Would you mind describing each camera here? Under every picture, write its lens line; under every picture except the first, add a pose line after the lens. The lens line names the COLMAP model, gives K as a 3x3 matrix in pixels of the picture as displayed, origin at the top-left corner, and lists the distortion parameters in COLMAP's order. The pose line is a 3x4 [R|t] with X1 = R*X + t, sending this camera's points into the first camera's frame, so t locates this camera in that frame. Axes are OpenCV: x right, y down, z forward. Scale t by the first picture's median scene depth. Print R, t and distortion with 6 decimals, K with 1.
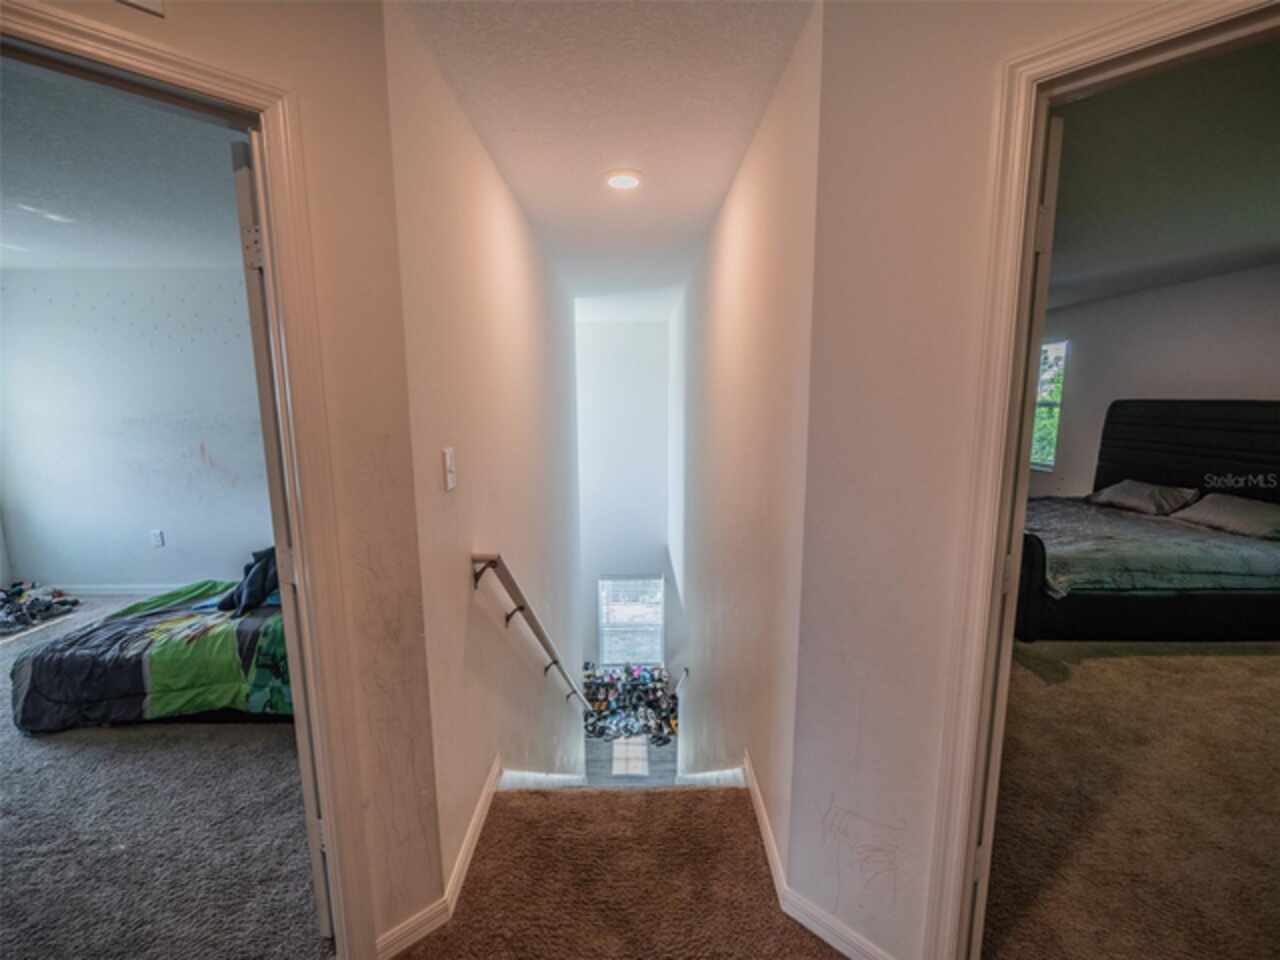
lens RADIAL K [[544.1, 0, 640.0], [0, 544.1, 480.0], [0, 0, 1]] dist [0.001815, -0.005610]
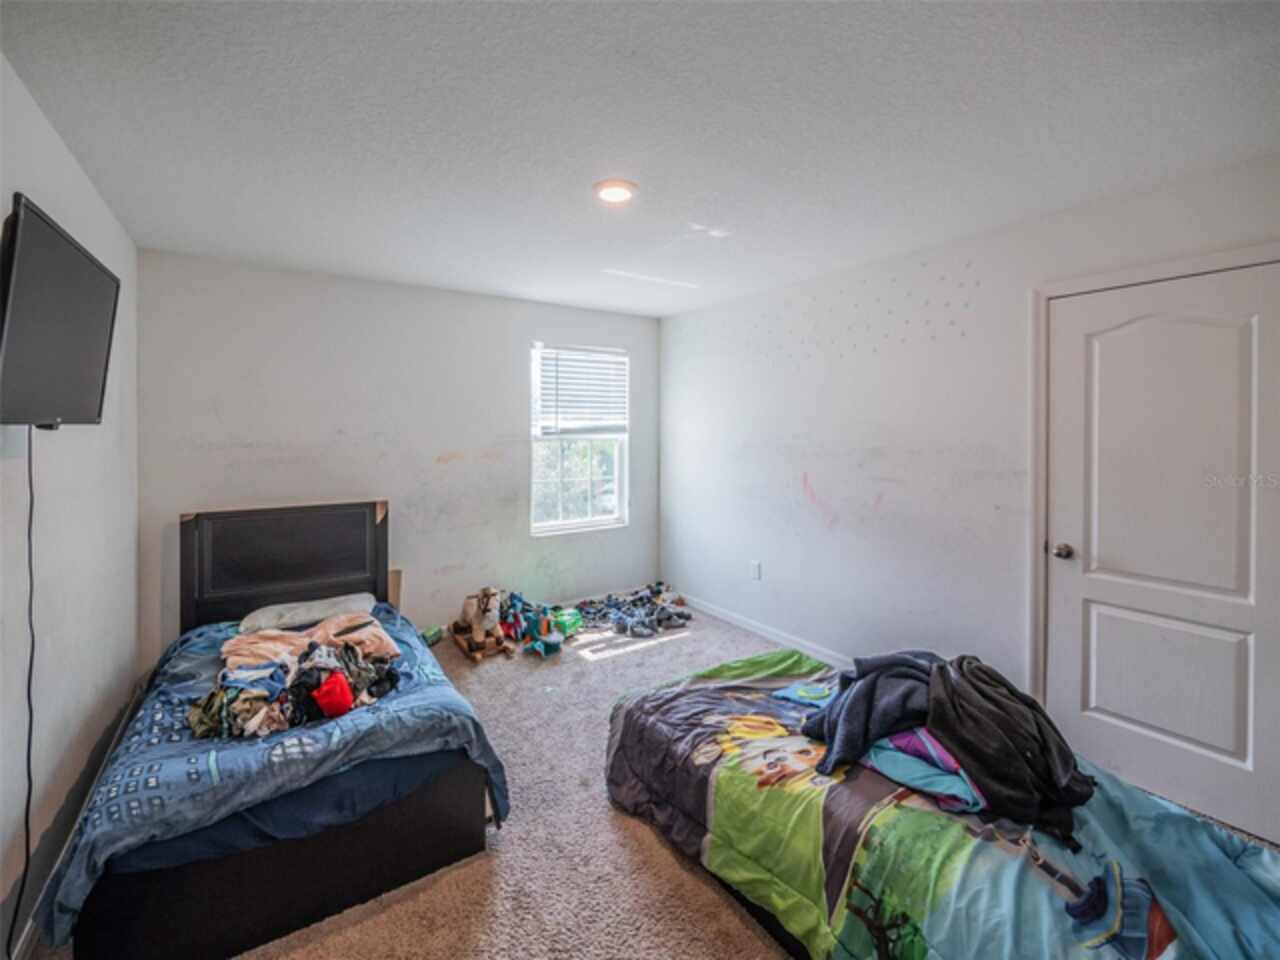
lens RADIAL K [[544.1, 0, 640.0], [0, 544.1, 480.0], [0, 0, 1]] dist [0.001815, -0.005610]
pose [[0.567089, 0.070641, -0.820622, -0.391600], [-0.102596, 0.994614, 0.014720, -0.065465], [0.817242, 0.075845, 0.571282, 0.467246]]
